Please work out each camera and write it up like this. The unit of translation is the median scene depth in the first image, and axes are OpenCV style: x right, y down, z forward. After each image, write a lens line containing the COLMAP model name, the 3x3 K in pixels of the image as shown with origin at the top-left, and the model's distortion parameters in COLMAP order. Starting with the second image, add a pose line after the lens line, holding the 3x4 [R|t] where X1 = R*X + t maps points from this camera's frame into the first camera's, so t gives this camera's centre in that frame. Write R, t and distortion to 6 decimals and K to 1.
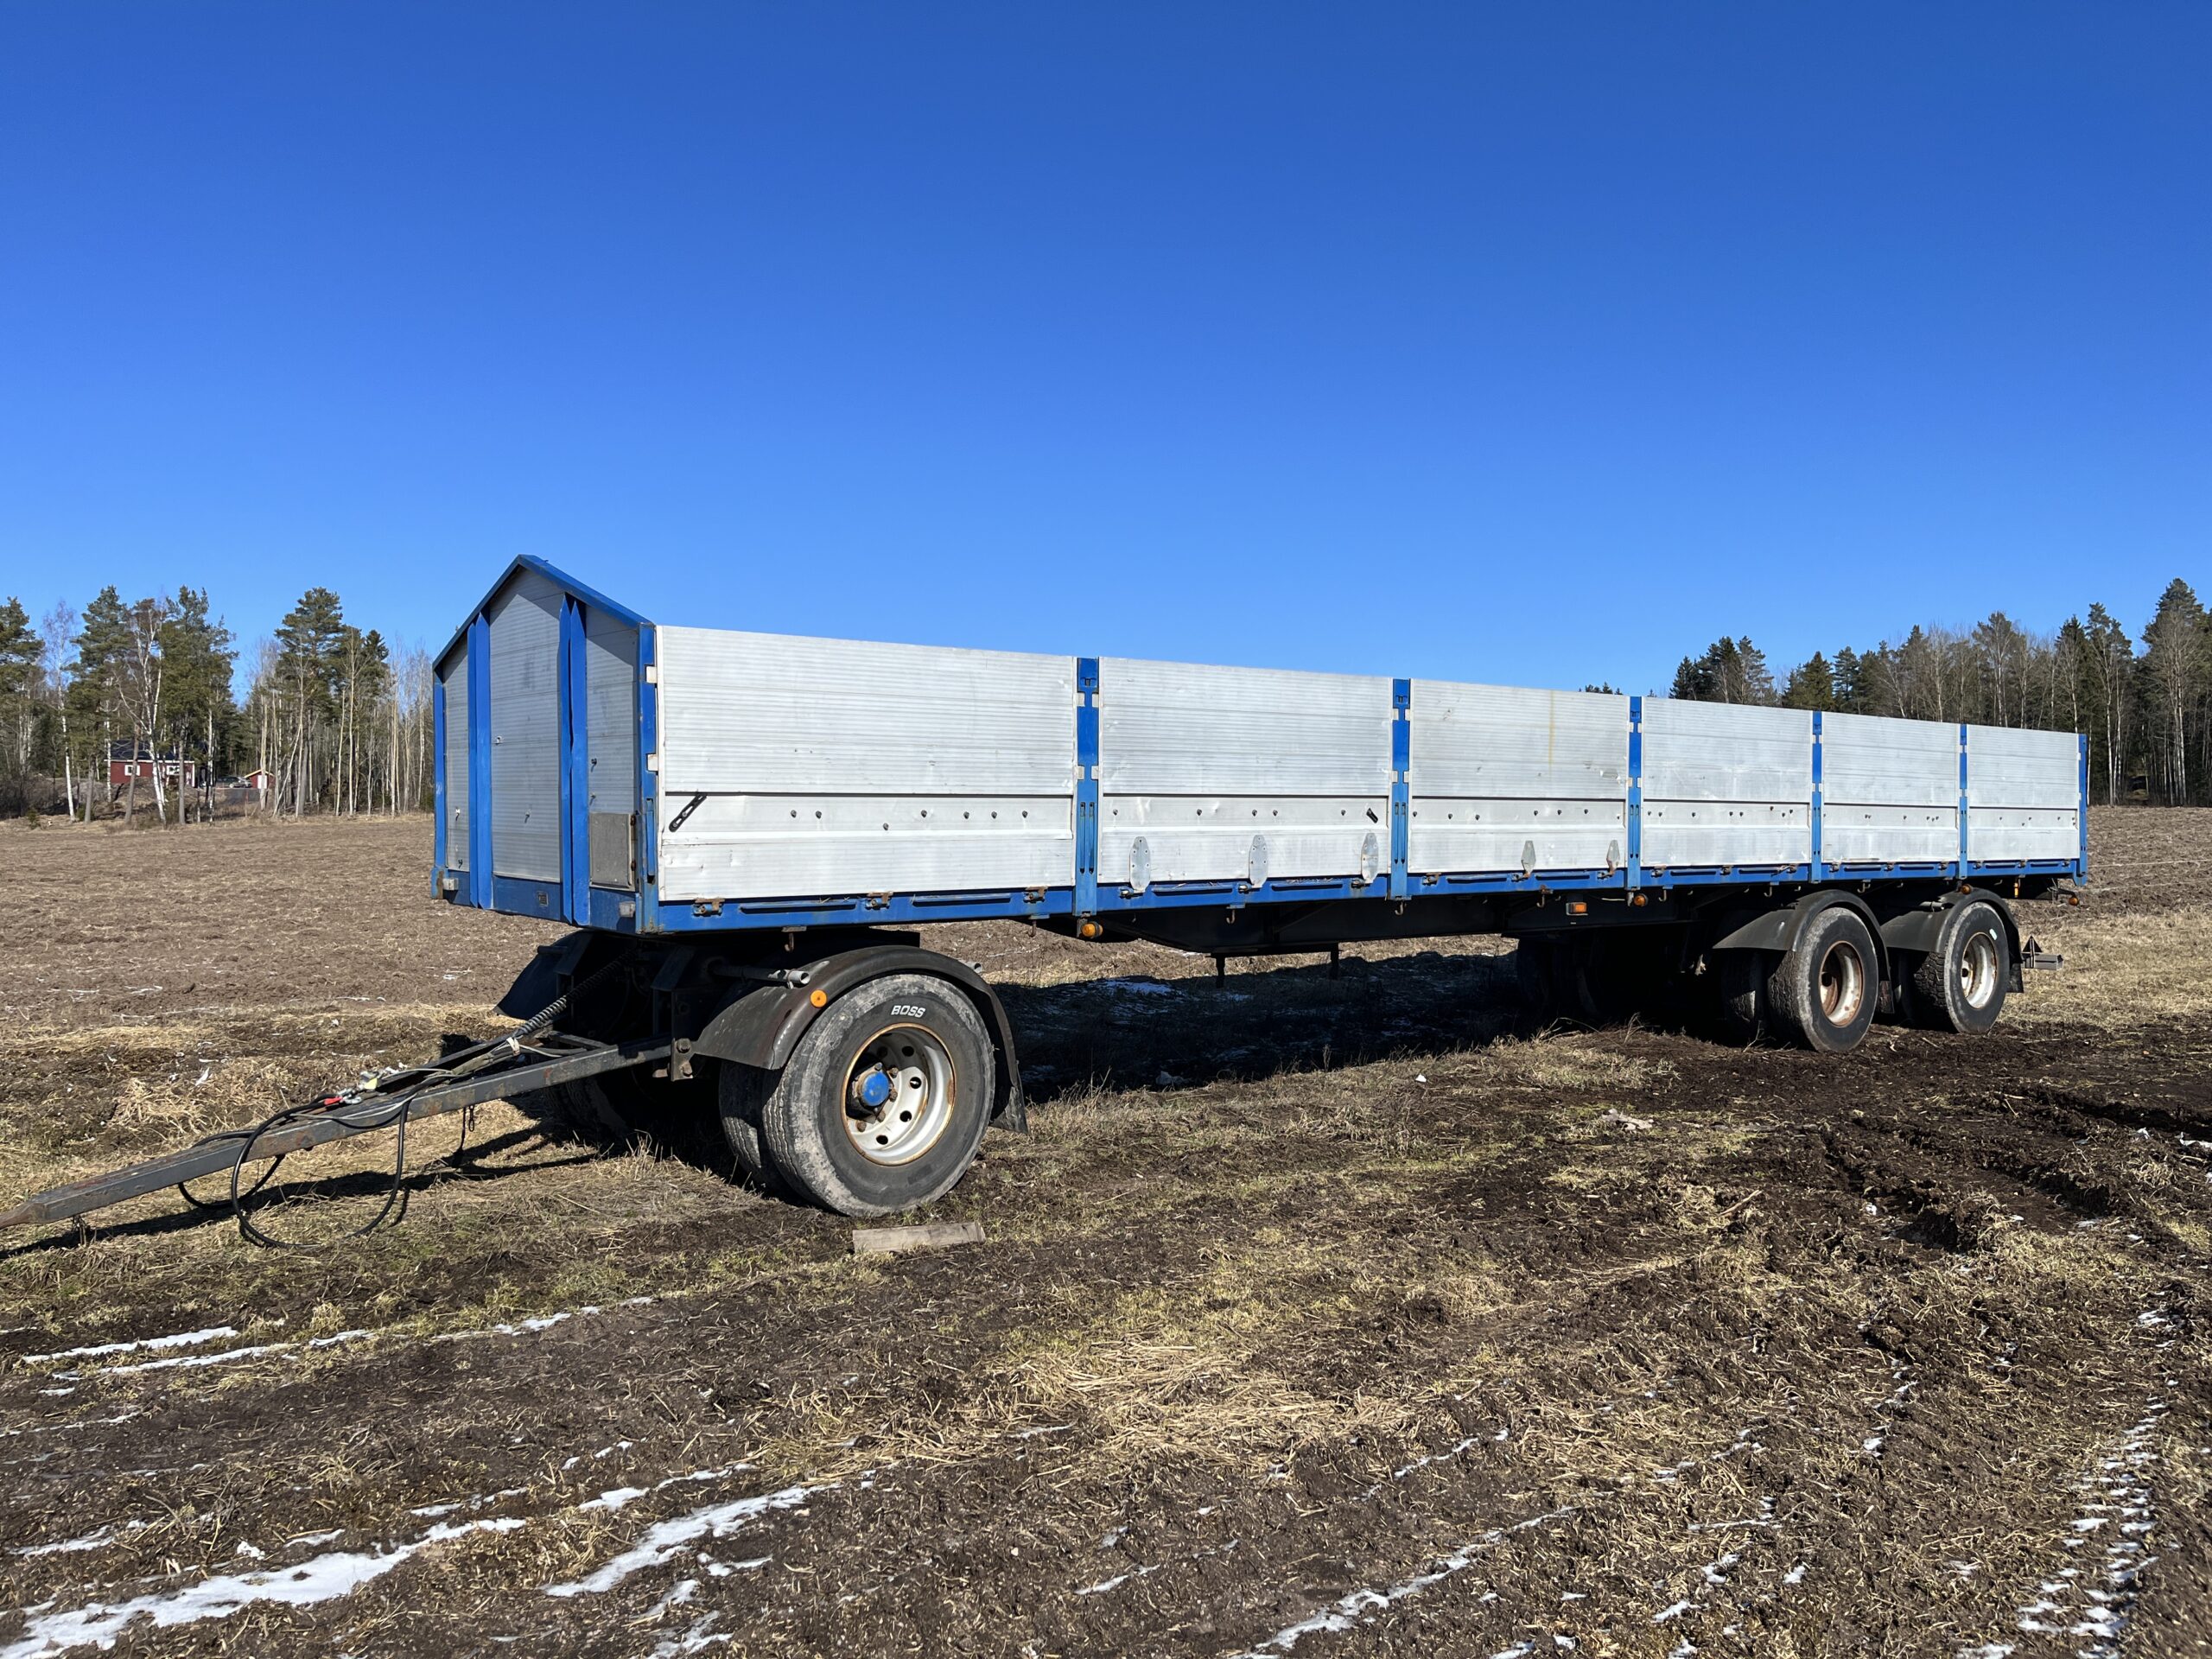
lens RADIAL K [[1670.5, 0, 1103.8], [0, 1670.5, 827.9], [0, 0, 1]] dist [0.027742, -0.009805]
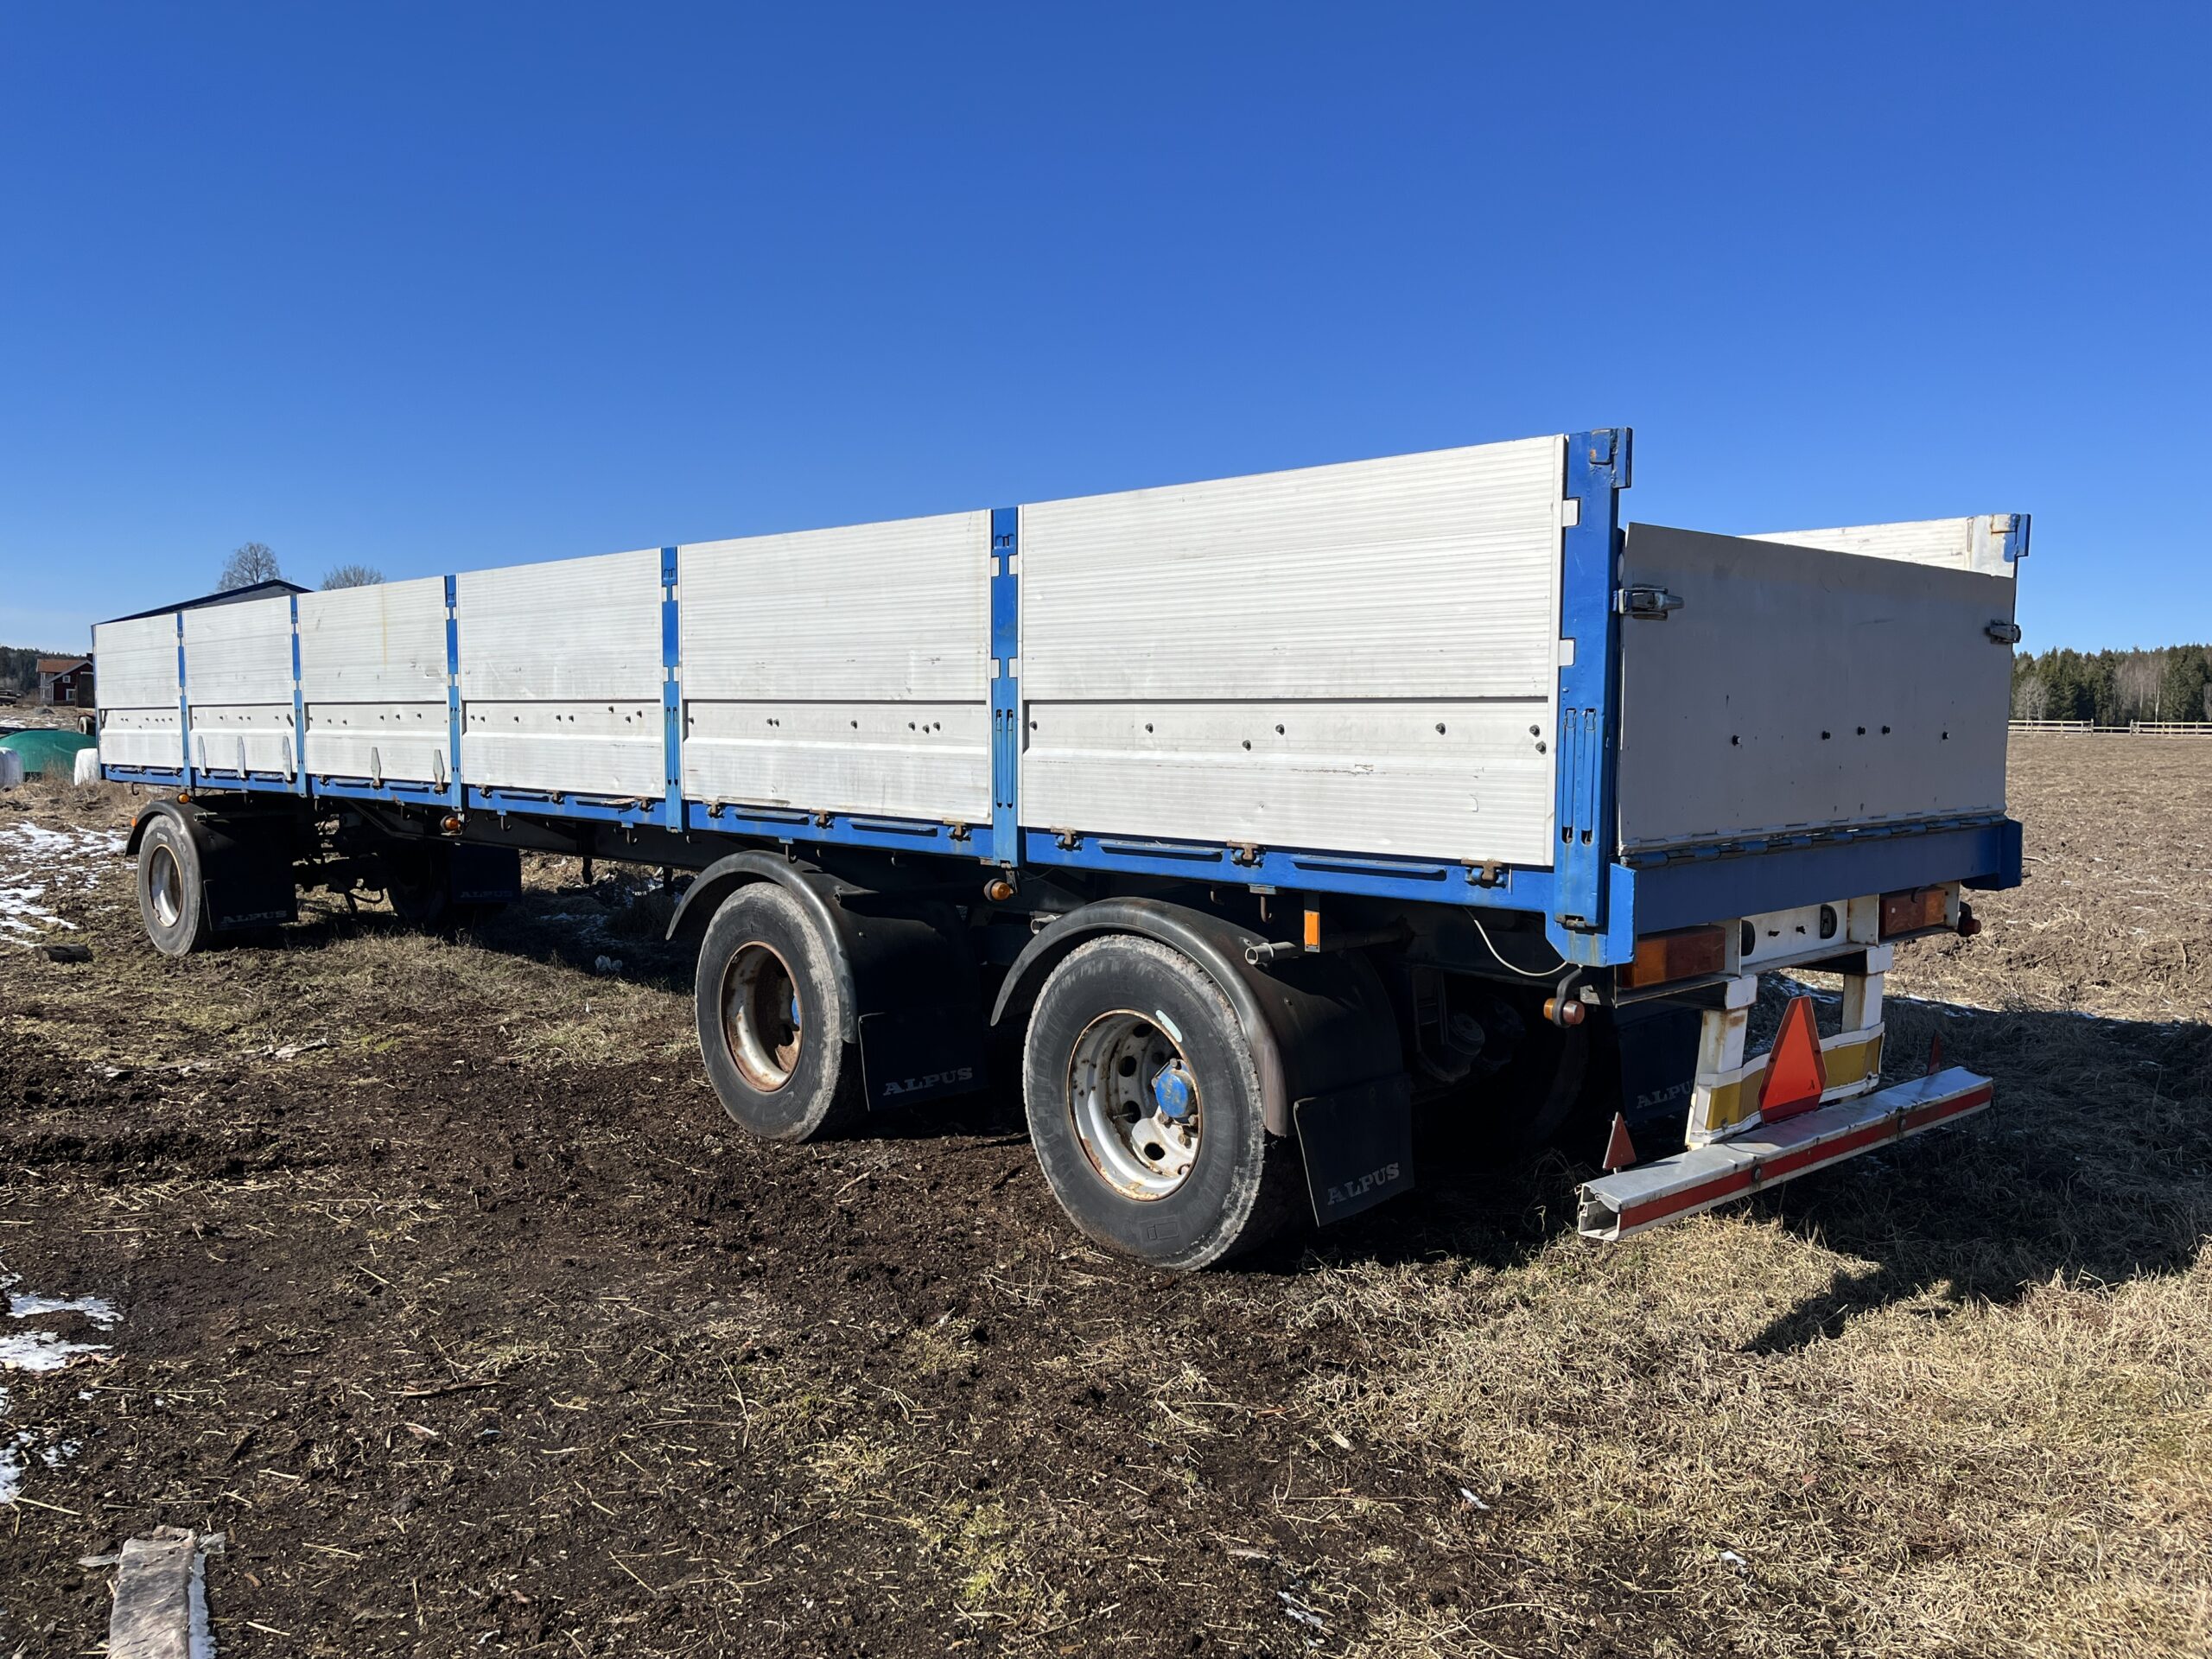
lens RADIAL K [[1670.5, 0, 1097.7], [0, 1670.5, 818.1], [0, 0, 1]] dist [0.027742, -0.009805]
pose [[0.117725, 0.049472, -0.991813, 1.251462], [-0.016085, 0.998722, 0.047907, -0.004406], [0.992916, 0.010314, 0.118370, 1.296006]]
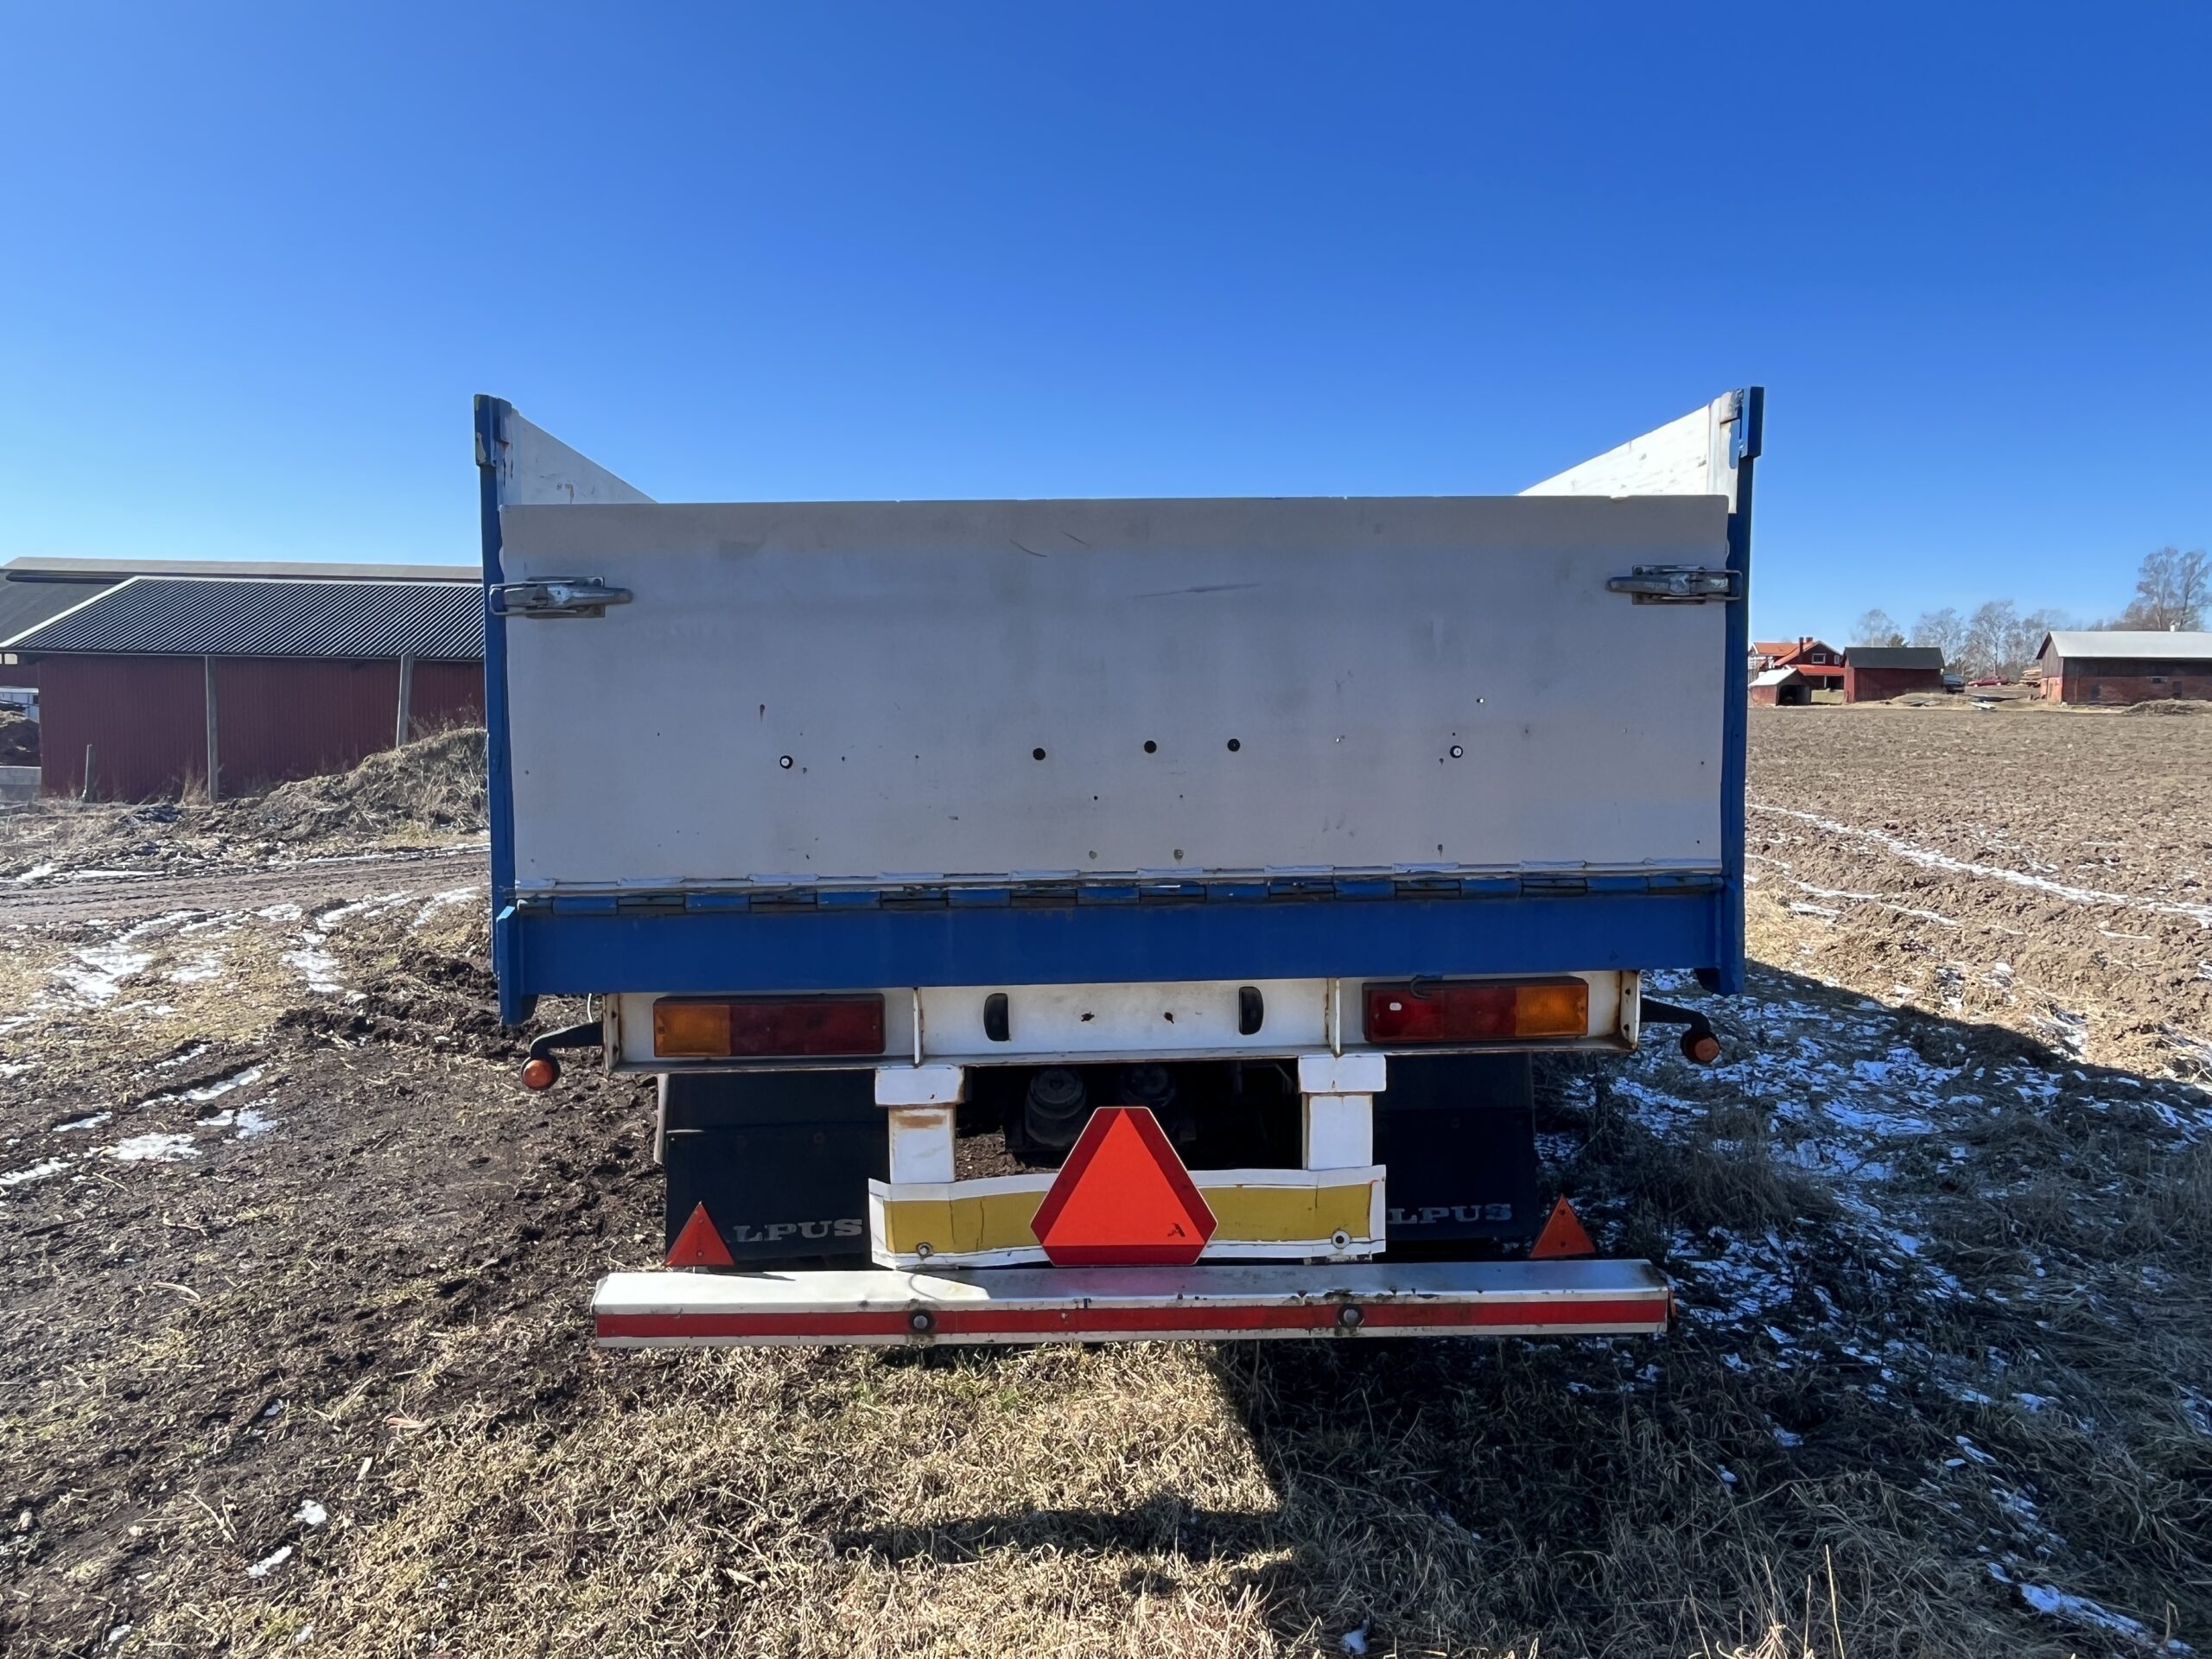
lens RADIAL K [[1447.0, 0, 1099.1], [0, 1447.0, 832.7], [0, 0, 1]] dist [-0.000850, -0.000458]
pose [[-0.555050, 0.059904, -0.829657, 1.039842], [-0.007356, 0.997011, 0.076909, -0.015646], [0.831785, 0.048792, -0.552950, 1.746339]]
